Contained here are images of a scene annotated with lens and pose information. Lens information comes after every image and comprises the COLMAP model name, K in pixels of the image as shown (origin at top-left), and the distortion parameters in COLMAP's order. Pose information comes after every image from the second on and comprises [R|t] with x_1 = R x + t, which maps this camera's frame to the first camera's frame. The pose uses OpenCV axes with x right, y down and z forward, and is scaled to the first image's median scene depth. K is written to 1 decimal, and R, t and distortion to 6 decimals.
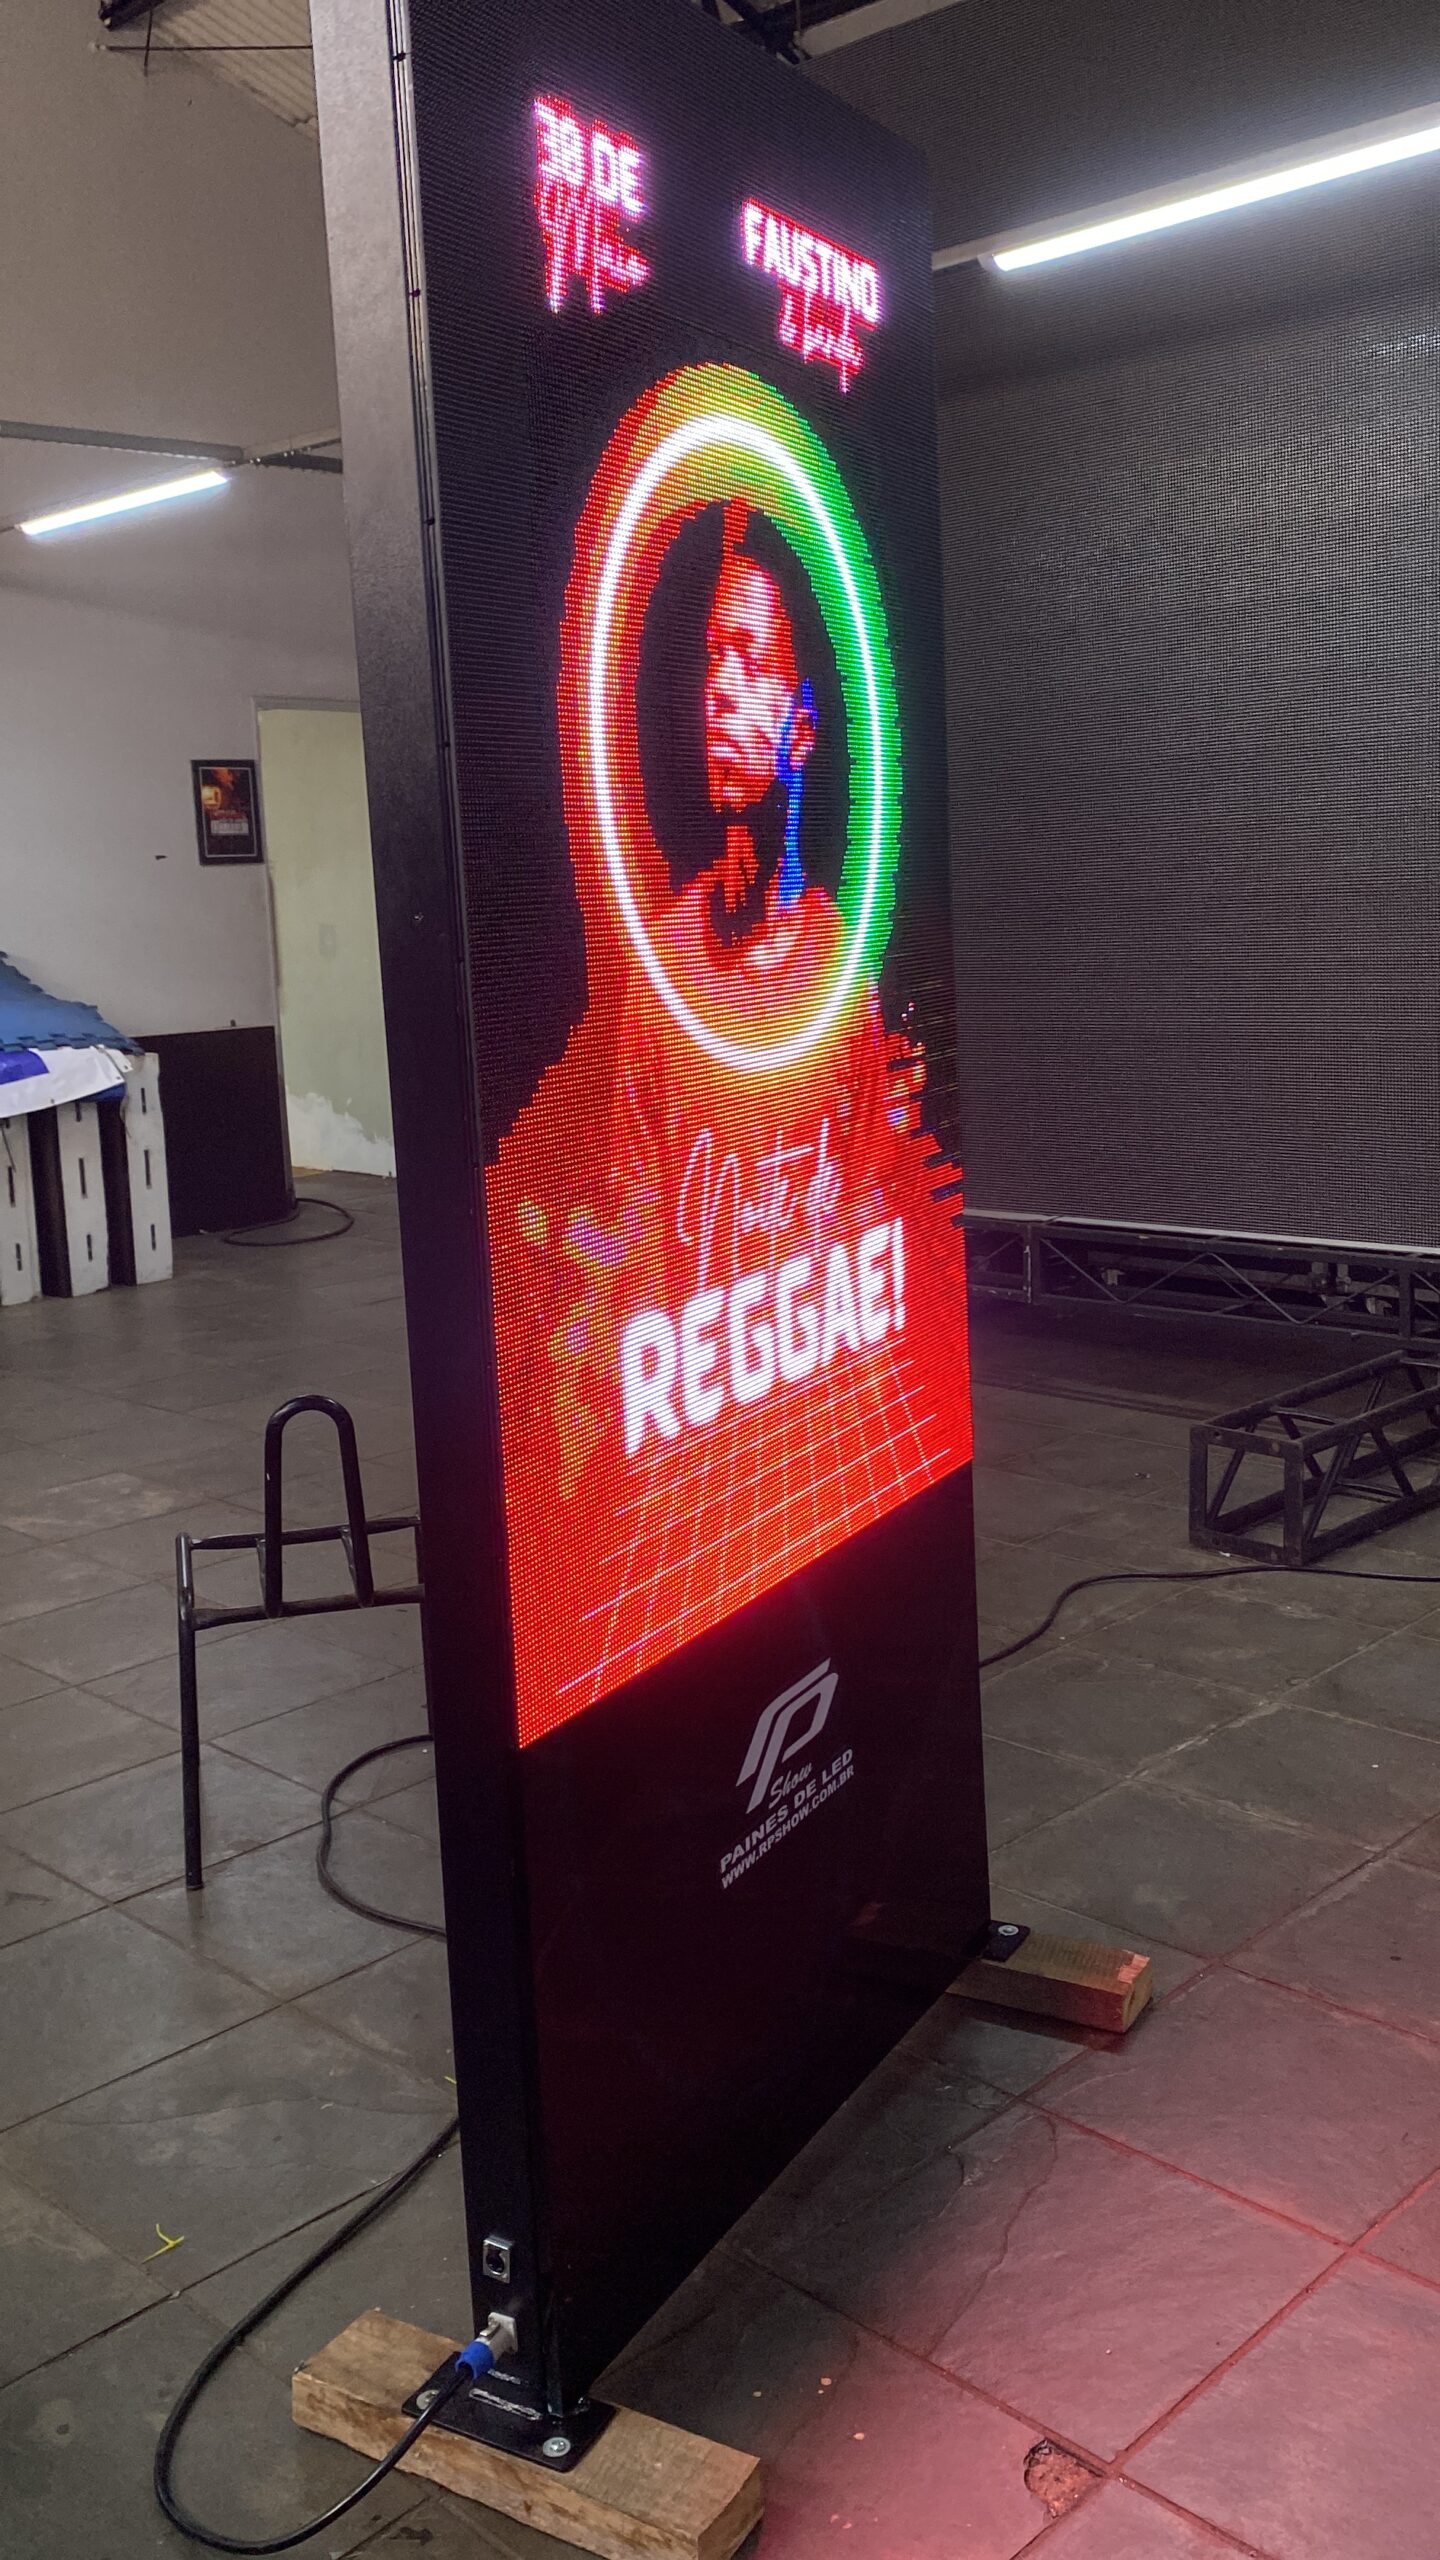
lens RADIAL K [[2298.8, 0, 729.9], [0, 2298.8, 1285.9], [0, 0, 1]] dist [0.106634, -0.189239]
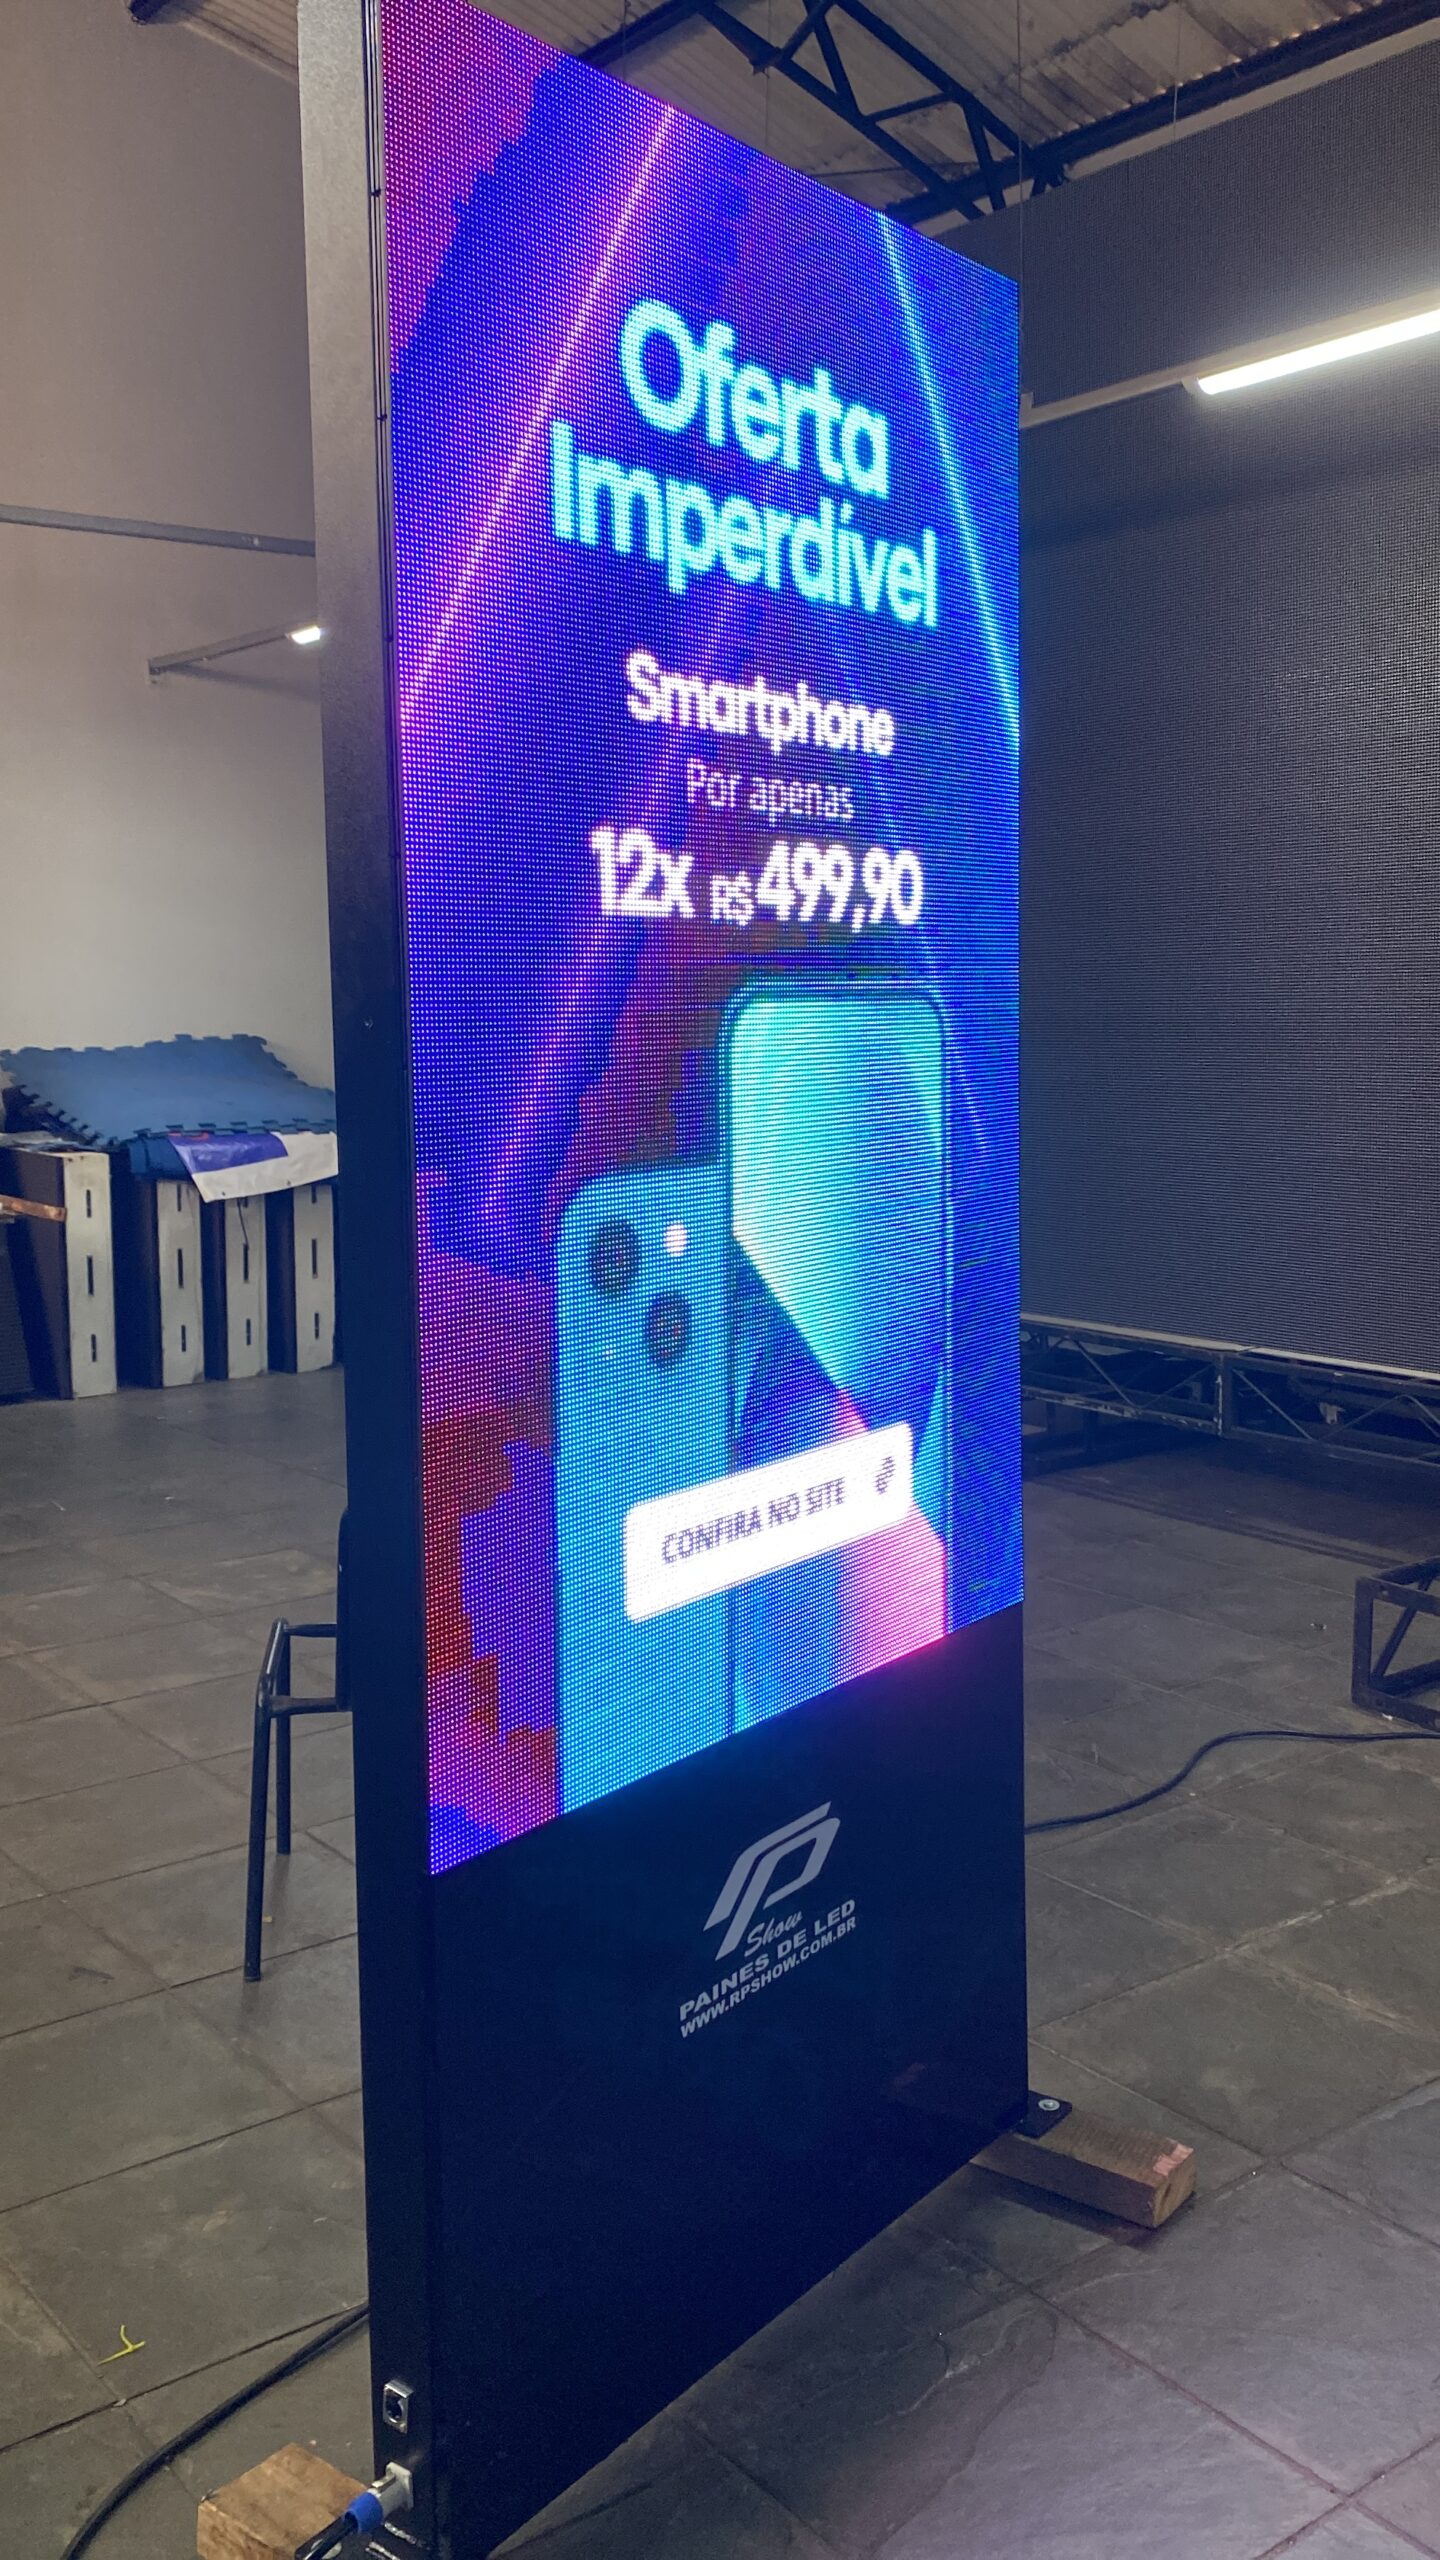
lens RADIAL K [[2314.6, 0, 721.9], [0, 2314.6, 1258.0], [0, 0, 1]] dist [0.031630, 0.007751]
pose [[0.989765, 0.048234, -0.134306, 0.102803], [-0.055629, 0.997104, -0.051860, -0.010451], [0.131416, 0.058800, 0.989582, 0.023026]]
